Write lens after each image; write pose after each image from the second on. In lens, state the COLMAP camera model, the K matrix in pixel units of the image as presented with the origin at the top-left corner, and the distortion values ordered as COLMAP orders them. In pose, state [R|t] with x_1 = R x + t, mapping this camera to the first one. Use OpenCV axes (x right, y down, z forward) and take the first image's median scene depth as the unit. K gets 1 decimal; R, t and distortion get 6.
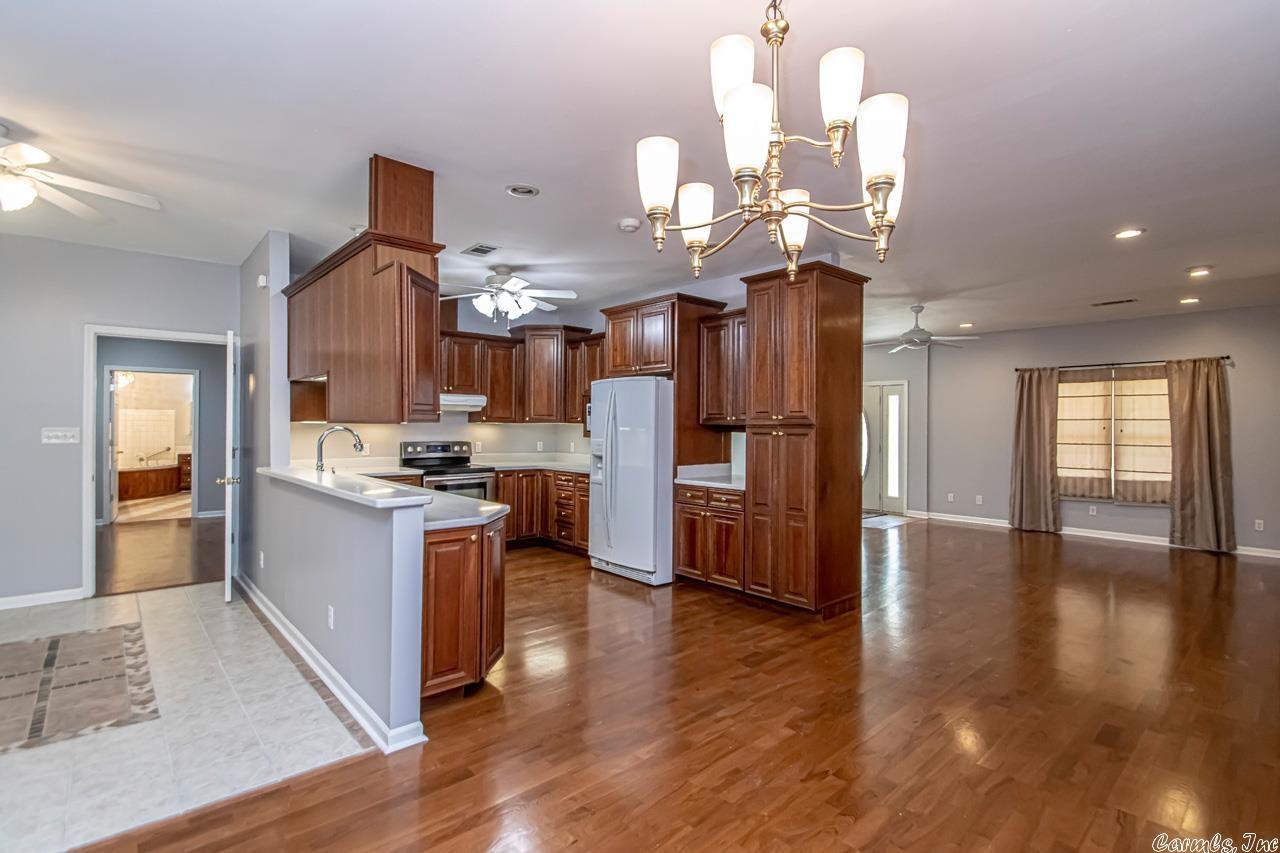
lens RADIAL K [[621.4, 0, 672.3], [0, 621.4, 423.2], [0, 0, 1]] dist [0.020002, -0.023529]
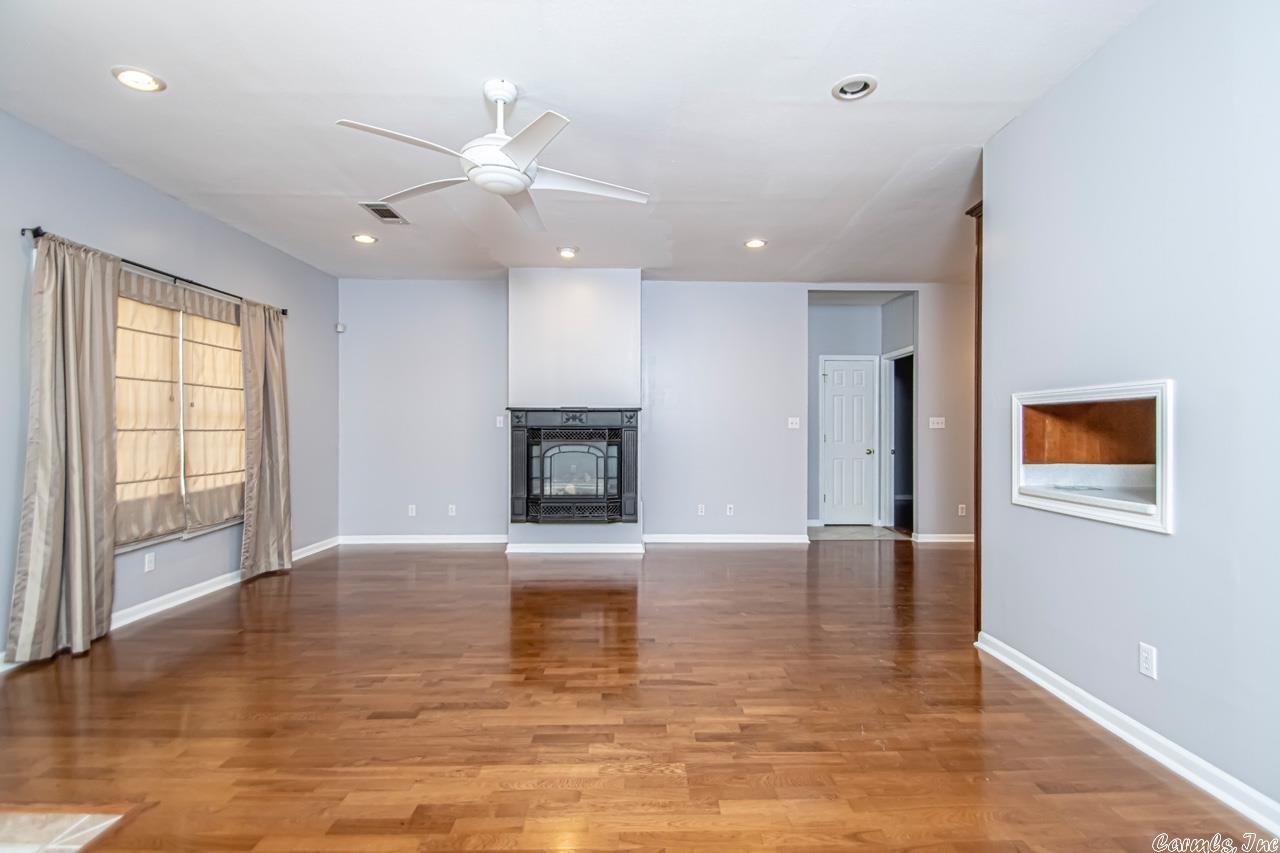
lens RADIAL K [[594.8, 0, 651.0], [0, 594.8, 432.8], [0, 0, 1]] dist [-0.013431, -0.000338]
pose [[-0.734755, -0.009548, 0.678265, 0.076385], [-0.001508, 0.999921, 0.012442, 0.039882], [-0.678330, 0.008119, -0.734712, 1.461680]]
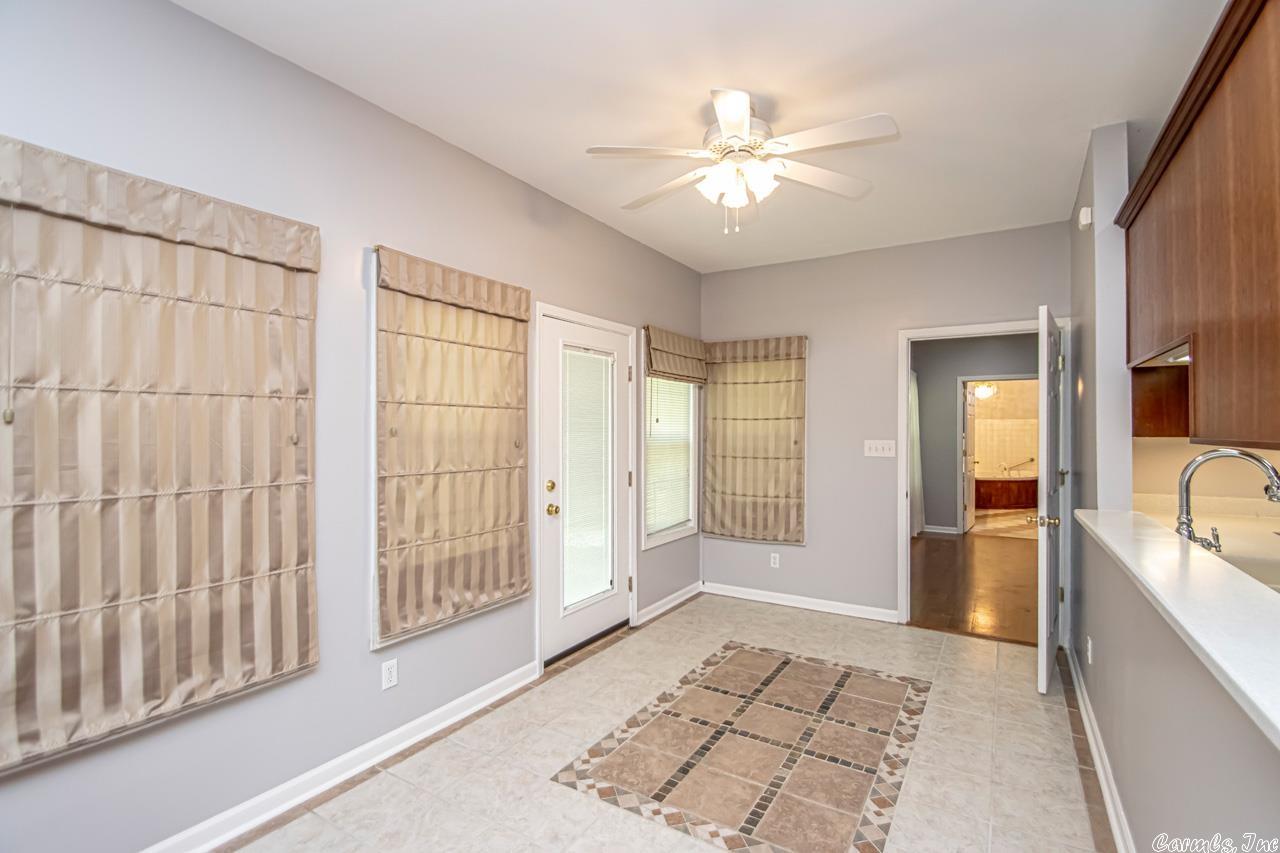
lens RADIAL K [[599.1, 0, 630.1], [0, 599.1, 424.6], [0, 0, 1]] dist [0.019448, -0.020553]
pose [[0.265729, -0.009694, -0.963999, -0.151932], [-0.001315, 0.999945, -0.010418, -0.005910], [0.964047, 0.004036, 0.265702, 0.312141]]
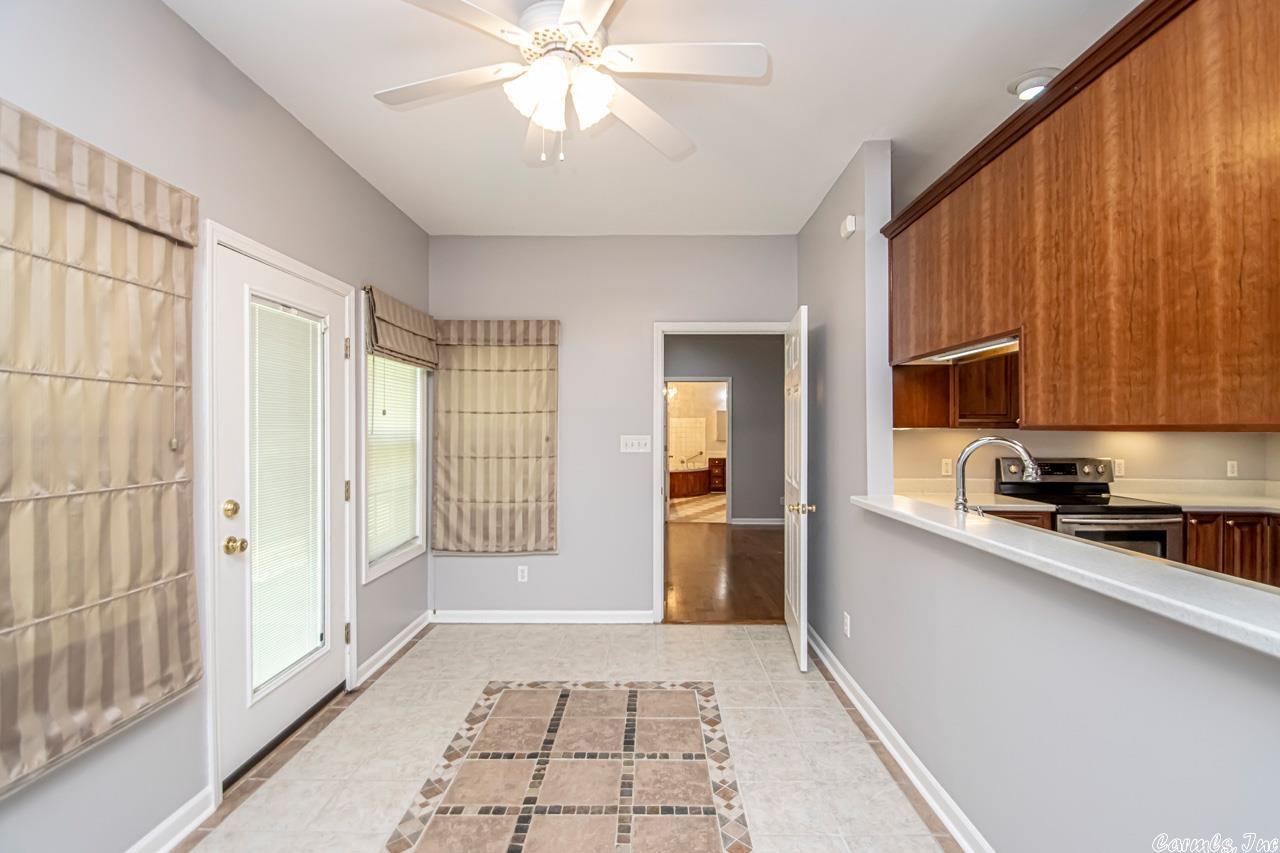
lens RADIAL K [[603.6, 0, 647.3], [0, 603.6, 425.7], [0, 0, 1]] dist [0.018053, -0.020889]
pose [[0.735216, -0.007586, -0.677790, -0.299548], [0.003722, 0.999967, -0.007155, -0.000730], [0.677822, 0.002737, 0.735221, 0.287673]]
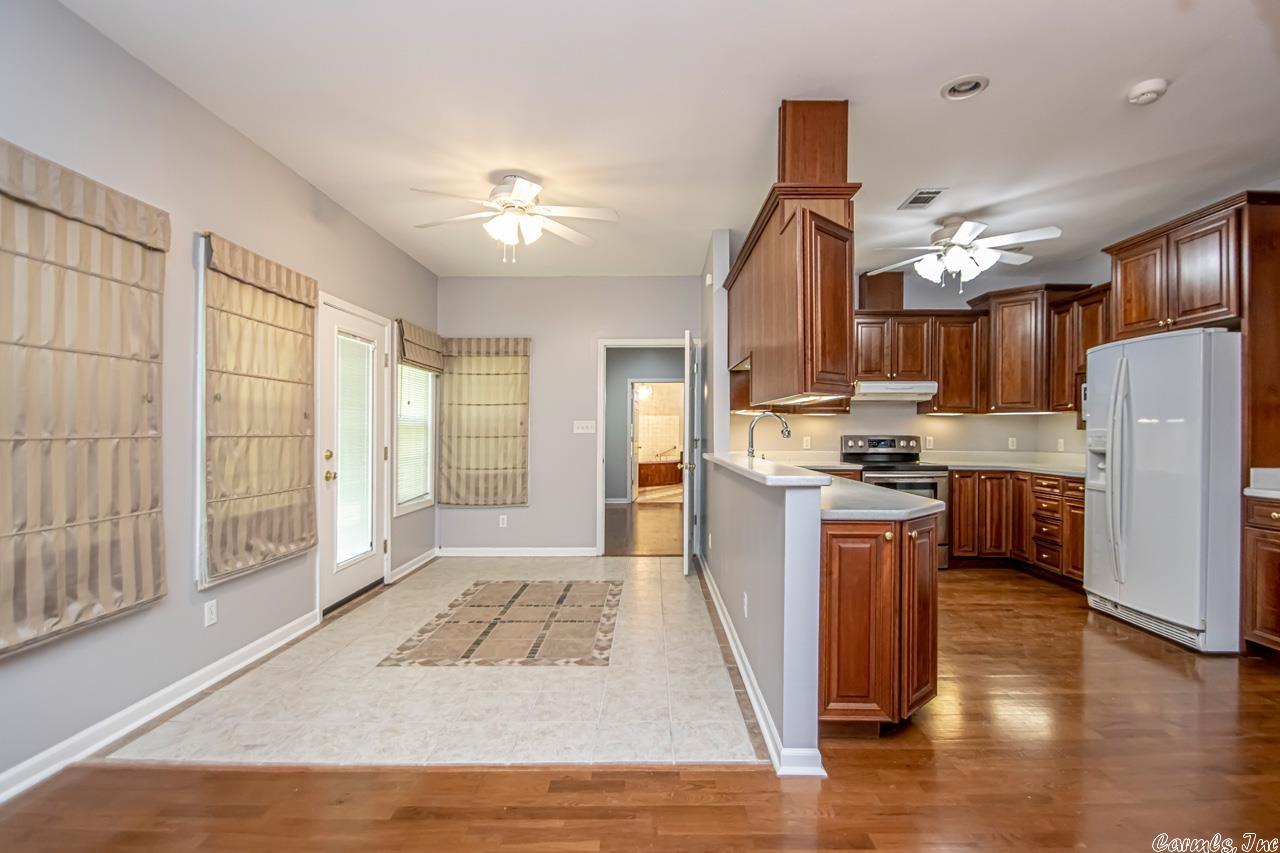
lens RADIAL K [[625.1, 0, 636.3], [0, 625.1, 431.8], [0, 0, 1]] dist [0.017004, -0.021149]
pose [[0.717589, -0.005371, -0.696446, 0.000850], [0.004355, 0.999985, -0.003225, 0.029401], [0.696453, -0.000719, 0.717602, 0.116618]]
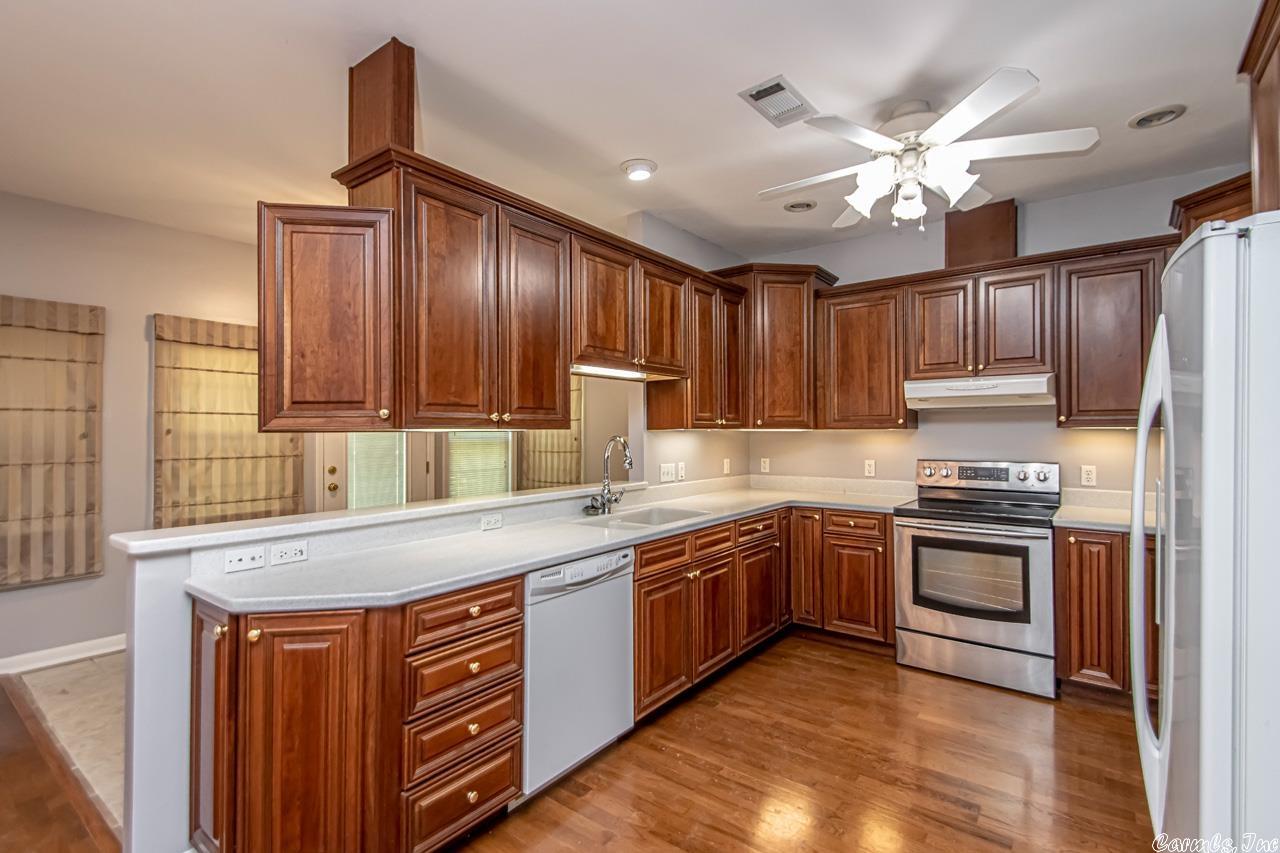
lens RADIAL K [[589.3, 0, 621.3], [0, 589.3, 424.0], [0, 0, 1]] dist [0.037621, -0.019882]
pose [[0.141318, -0.020302, -0.989756, 0.150665], [0.005596, 0.999790, -0.019709, 0.003936], [0.989948, -0.002753, 0.141402, 0.705940]]
